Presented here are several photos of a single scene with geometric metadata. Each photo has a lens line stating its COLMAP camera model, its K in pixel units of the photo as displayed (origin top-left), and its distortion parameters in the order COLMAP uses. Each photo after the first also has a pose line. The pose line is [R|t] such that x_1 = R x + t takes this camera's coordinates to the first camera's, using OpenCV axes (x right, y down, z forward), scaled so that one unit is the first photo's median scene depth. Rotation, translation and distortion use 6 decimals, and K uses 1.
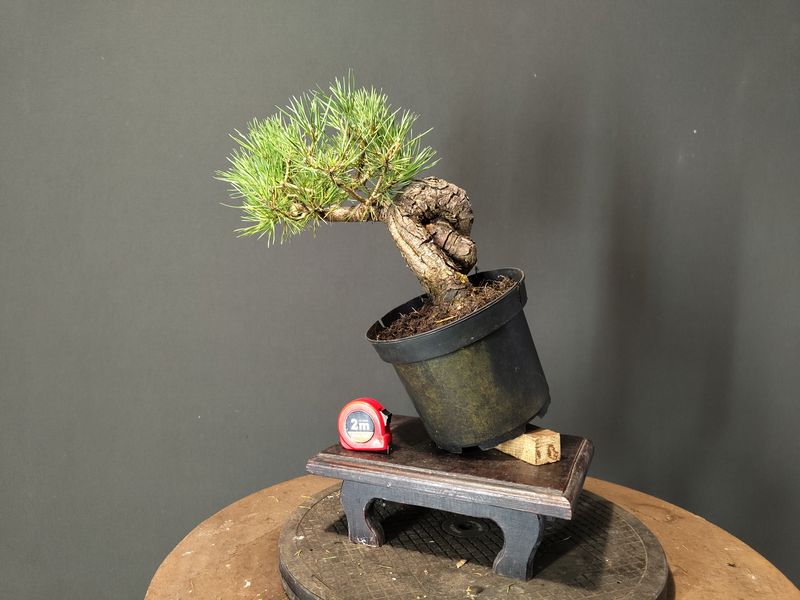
lens RADIAL K [[577.7, 0, 401.2], [0, 577.7, 293.4], [0, 0, 1]] dist [0.005895, -0.002781]
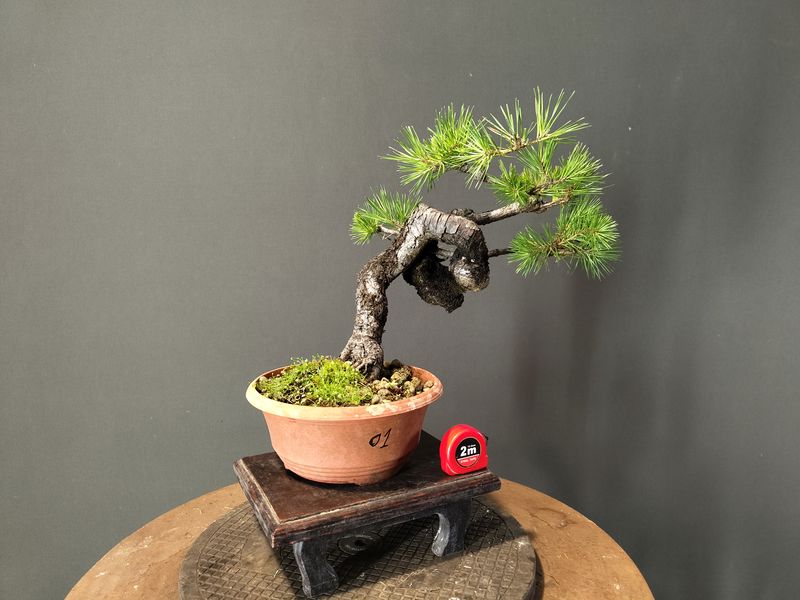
lens RADIAL K [[571.0, 0, 400.0], [0, 571.0, 300.0], [0, 0, 1]] dist [0.008489, 0.003878]
pose [[0.999783, -0.020126, 0.005348, 0.170017], [0.019673, 0.997037, 0.074366, -0.114227], [-0.006829, -0.074244, 0.997217, -0.026907]]
